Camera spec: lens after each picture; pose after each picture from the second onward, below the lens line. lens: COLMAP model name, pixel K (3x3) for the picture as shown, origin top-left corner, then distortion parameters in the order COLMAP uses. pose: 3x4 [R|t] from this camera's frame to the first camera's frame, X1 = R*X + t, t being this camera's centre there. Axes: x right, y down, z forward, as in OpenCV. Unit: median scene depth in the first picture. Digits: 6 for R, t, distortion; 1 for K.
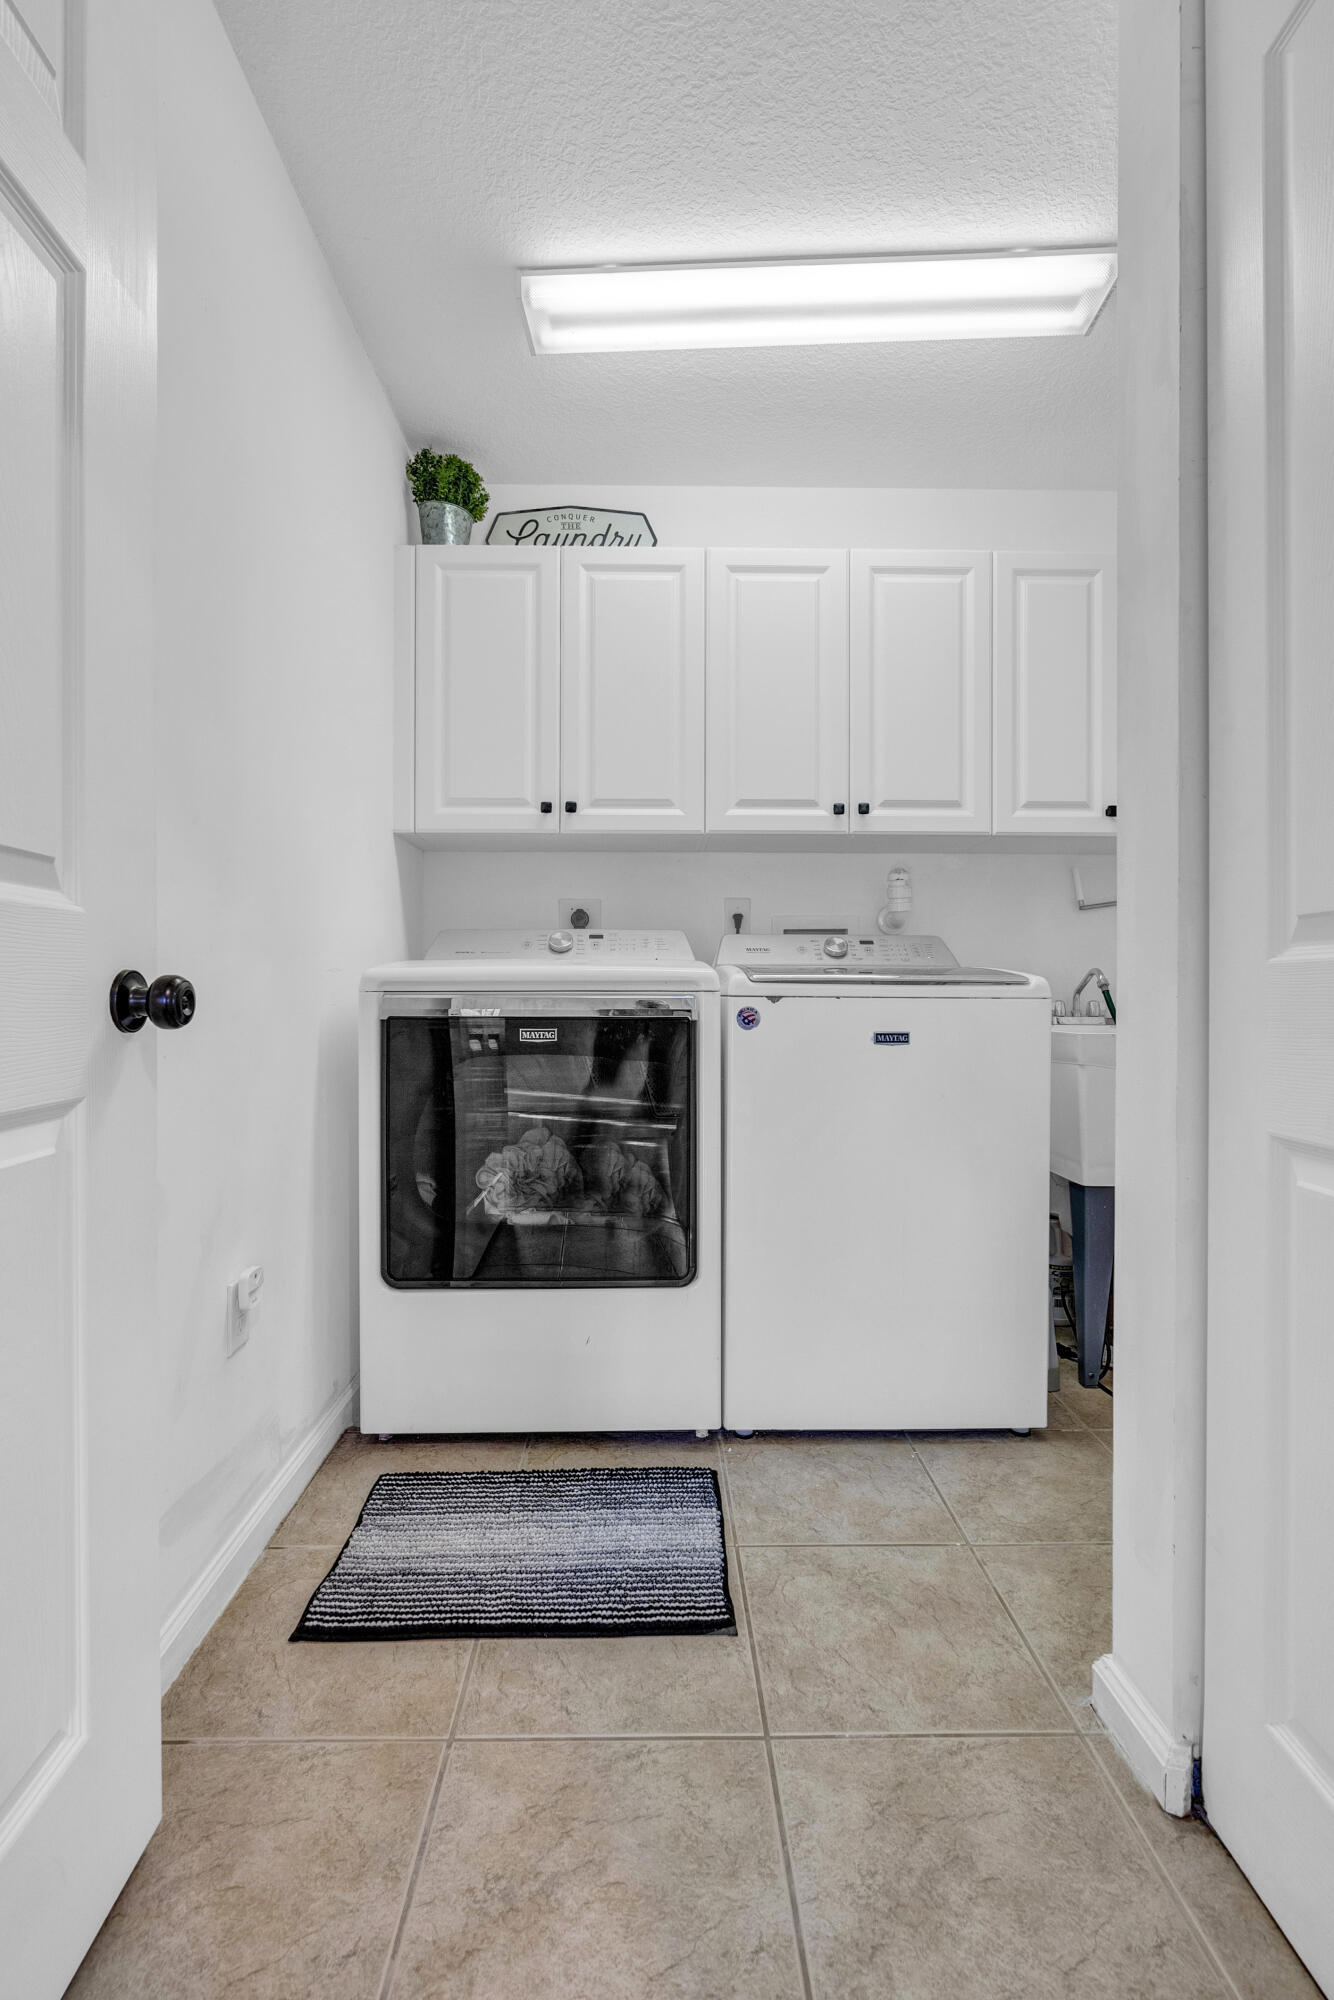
lens RADIAL K [[912.7, 0, 646.7], [0, 912.7, 990.8], [0, 0, 1]] dist [-0.007891, 0.002897]
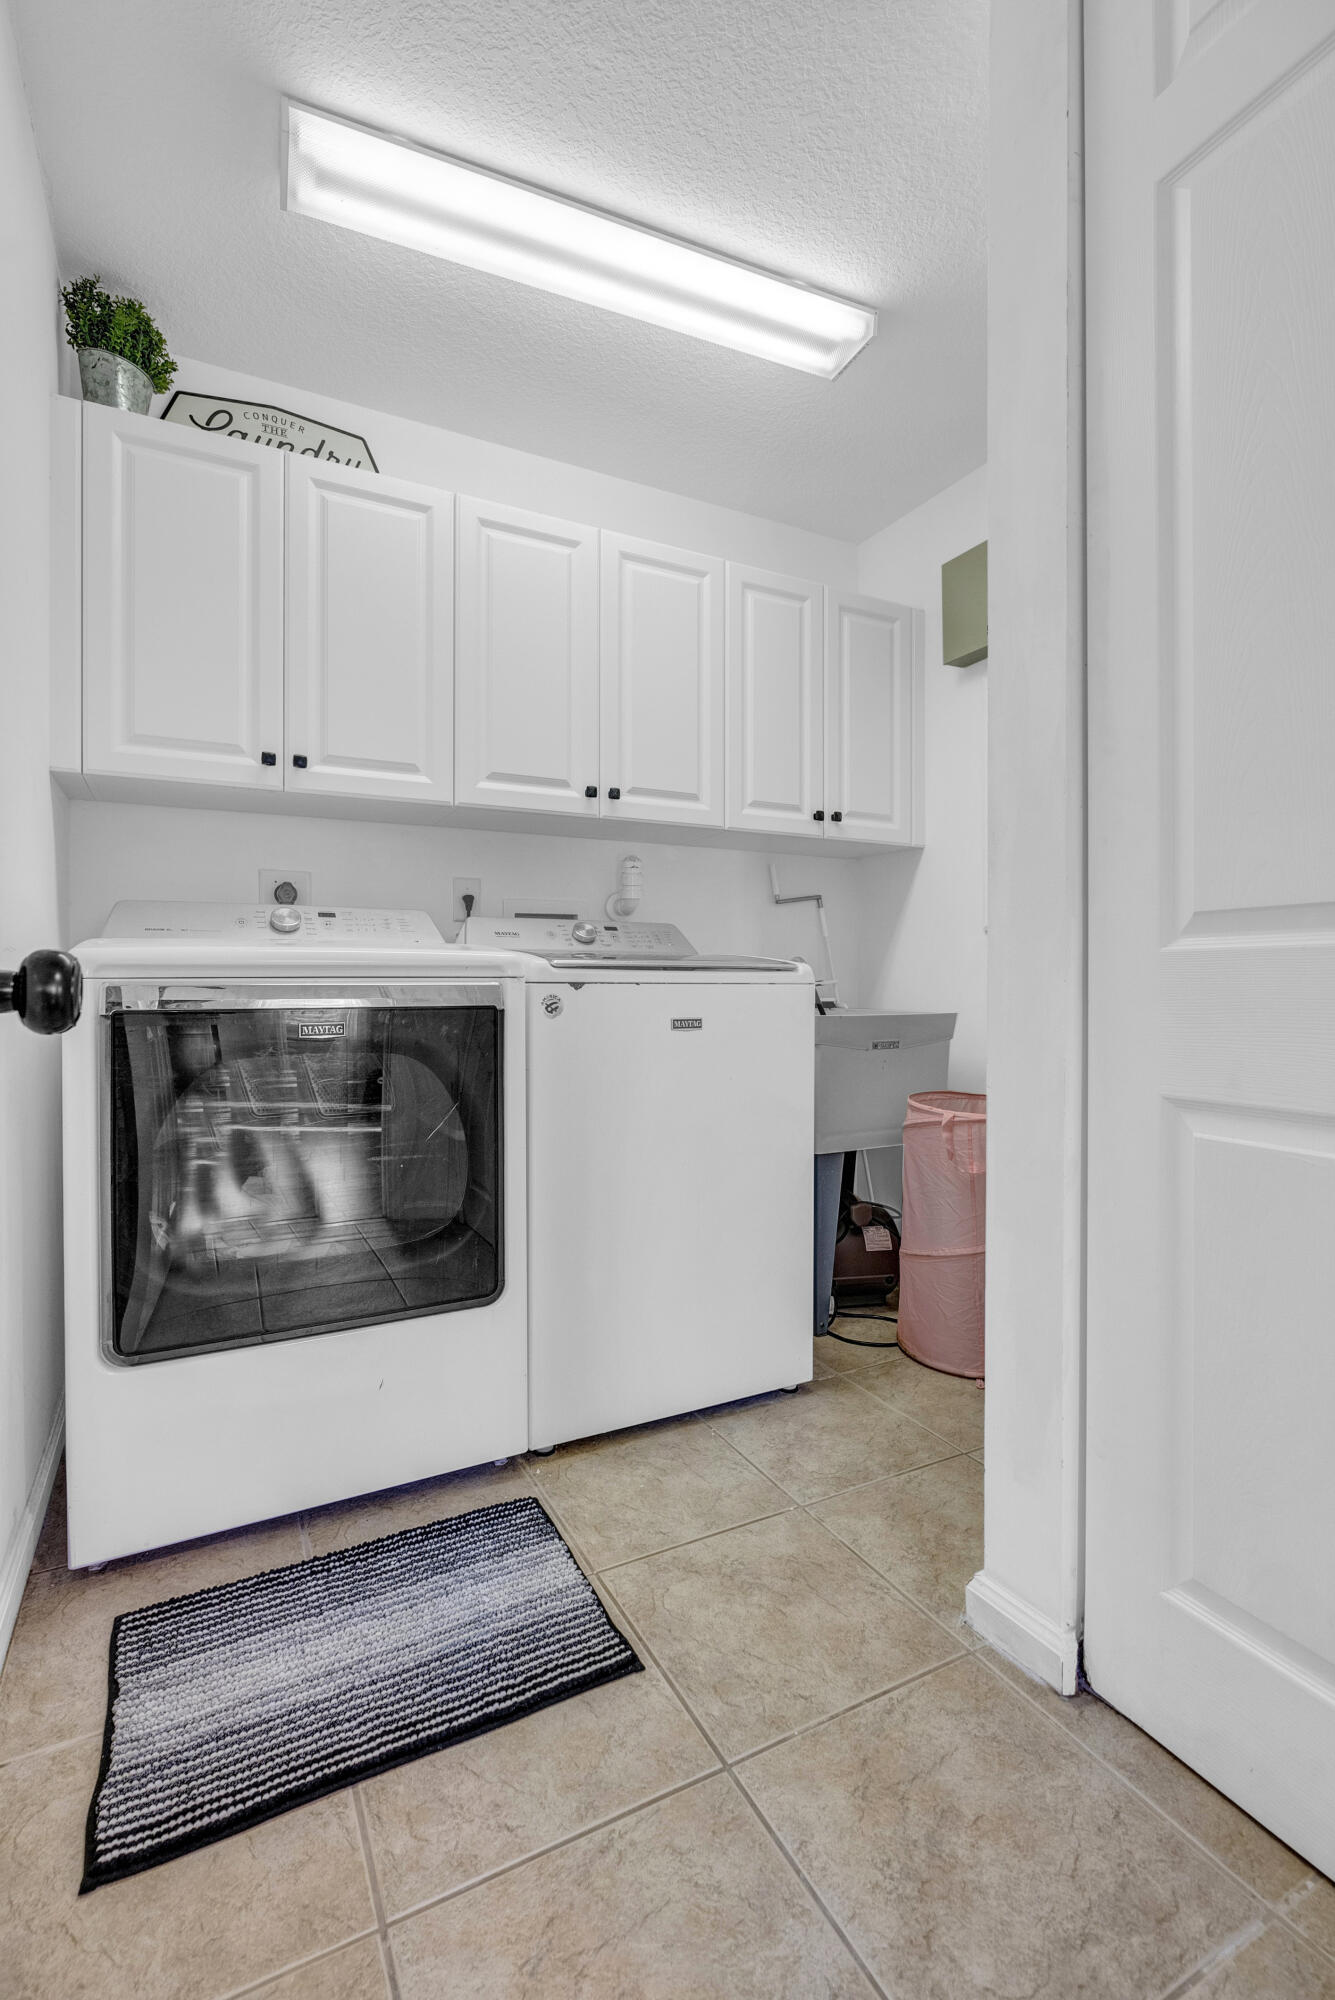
lens RADIAL K [[912.7, 0, 655.1], [0, 912.7, 982.5], [0, 0, 1]] dist [-0.007891, 0.002897]
pose [[0.892006, -0.003314, 0.452012, -0.218694], [0.001624, 0.999990, 0.004126, 0.001976], [-0.452021, -0.002947, 0.892002, 0.119137]]
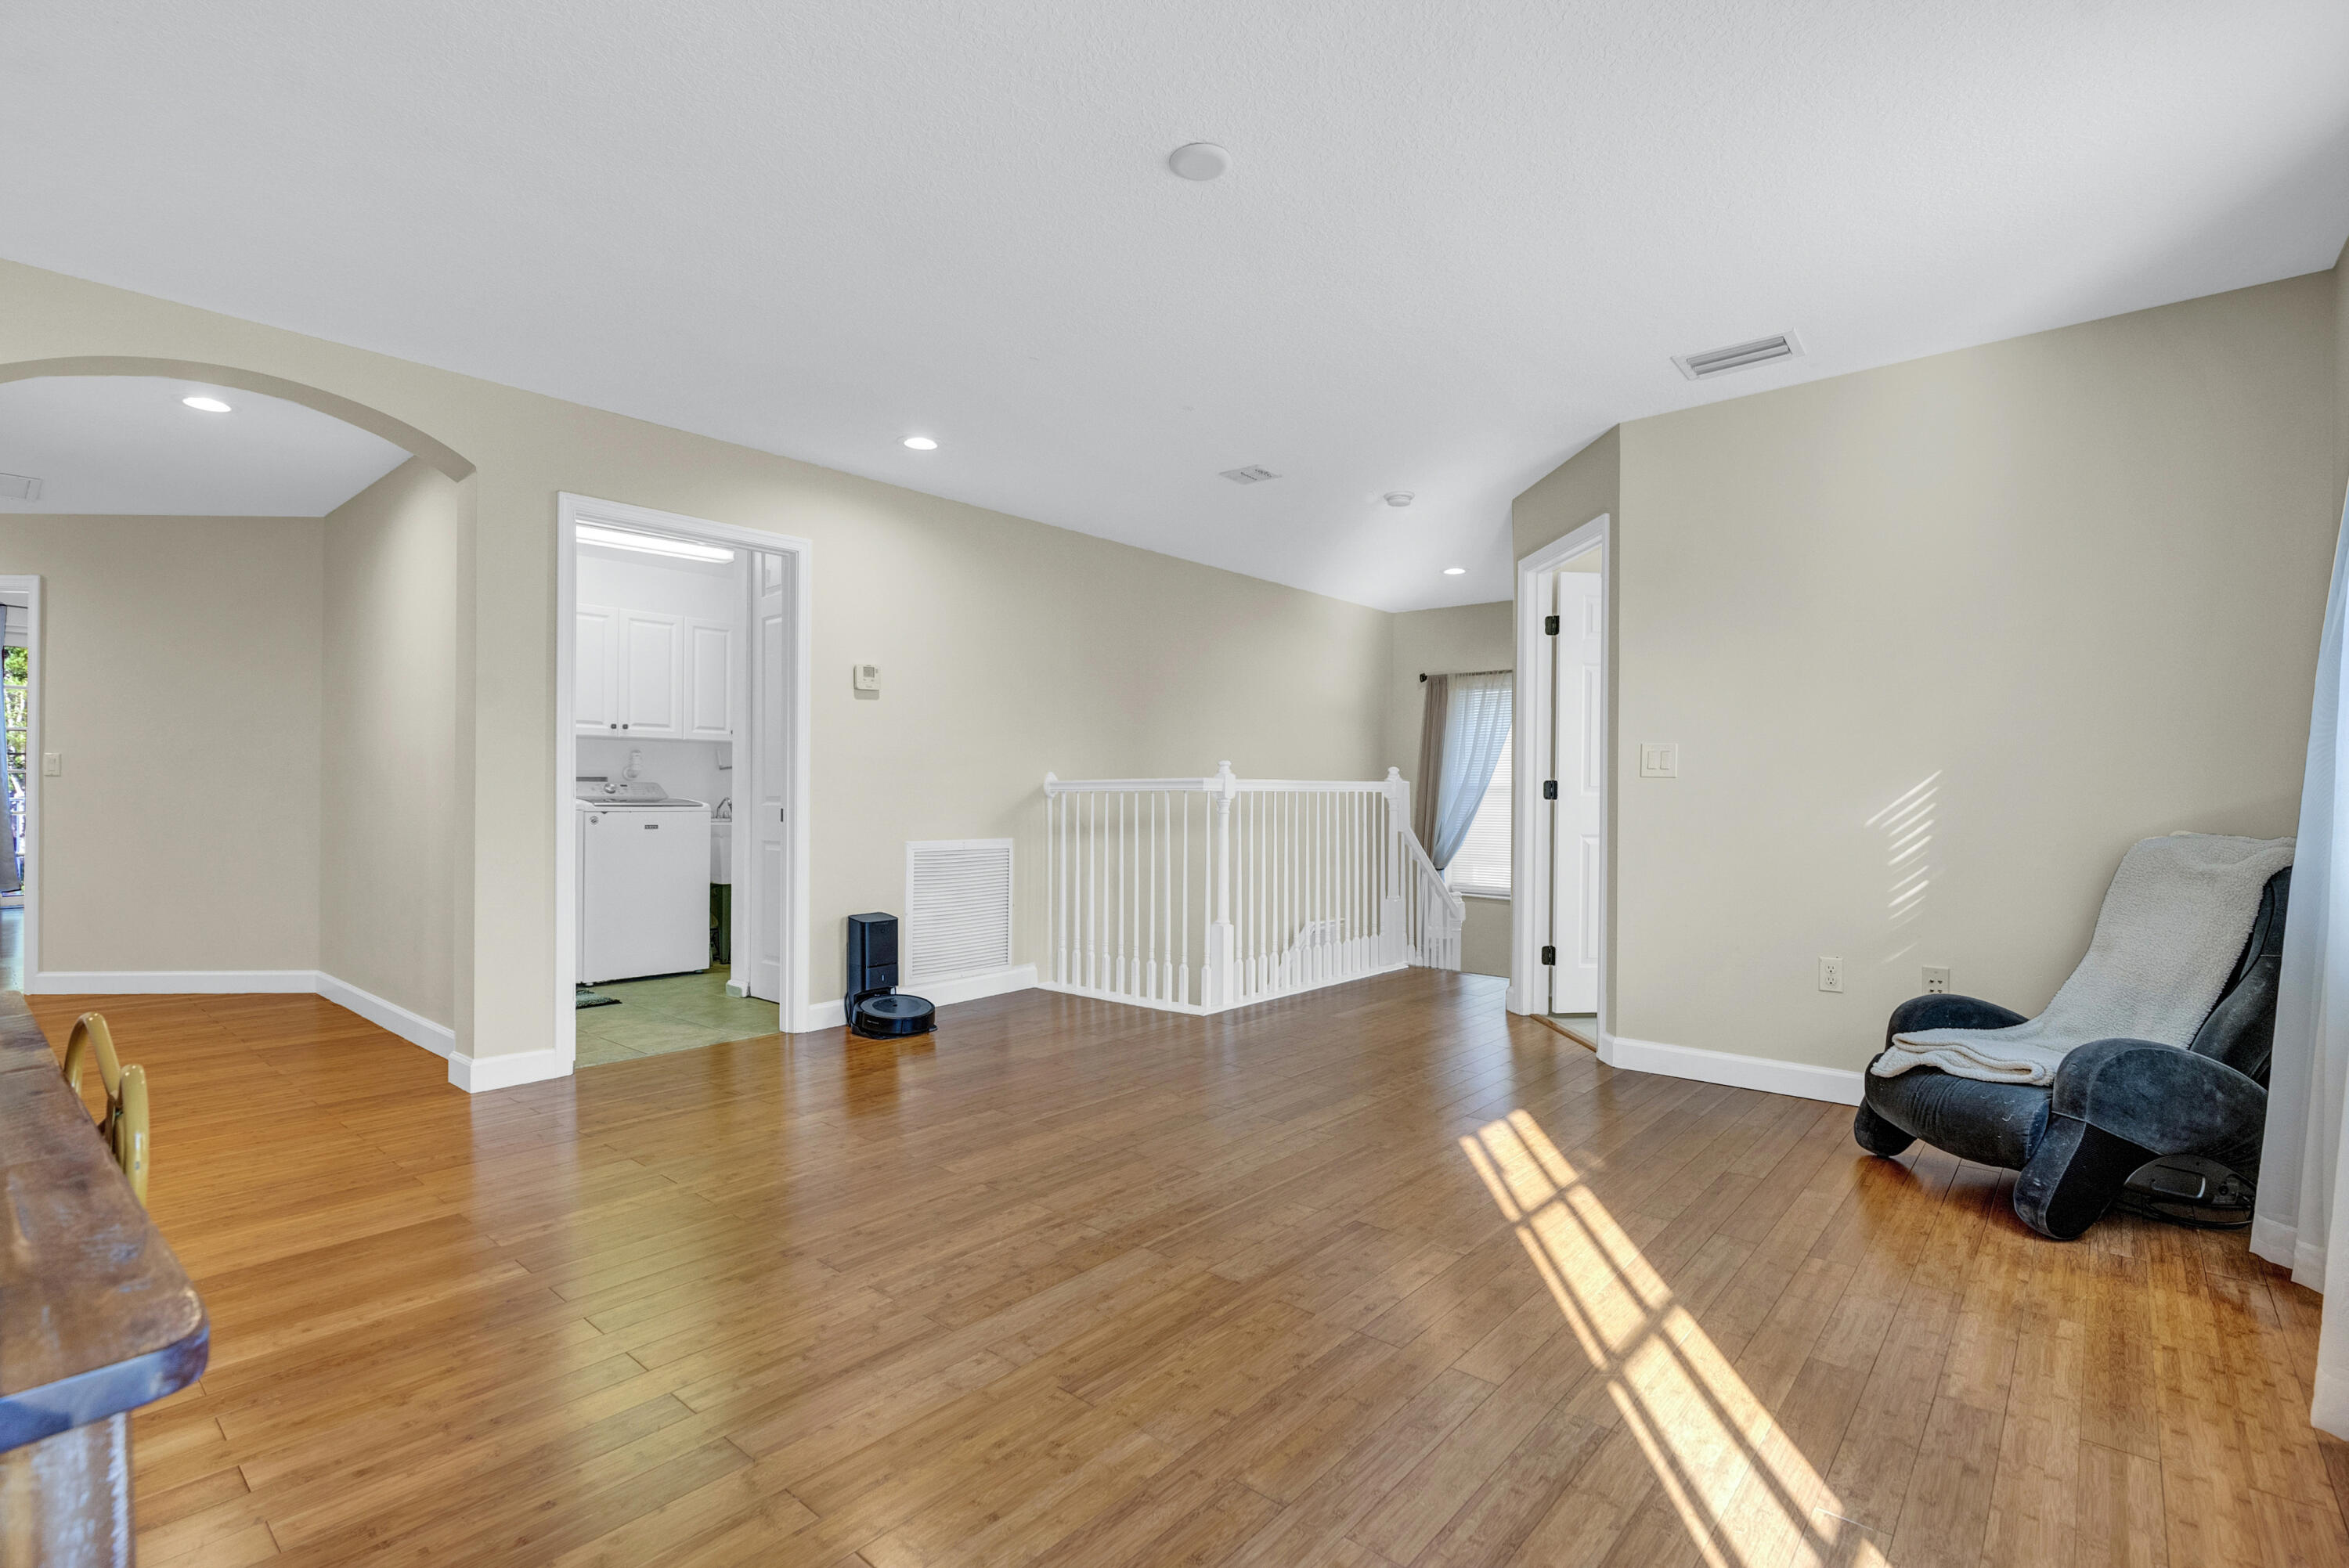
lens RADIAL K [[1071.8, 0, 1162.1], [0, 1071.8, 777.4], [0, 0, 1]] dist [-0.007891, 0.002897]
pose [[0.659793, 0.009088, 0.751393, -1.093538], [0.002282, 0.999898, -0.014097, -0.044547], [-0.751444, 0.011016, 0.659705, -2.173669]]
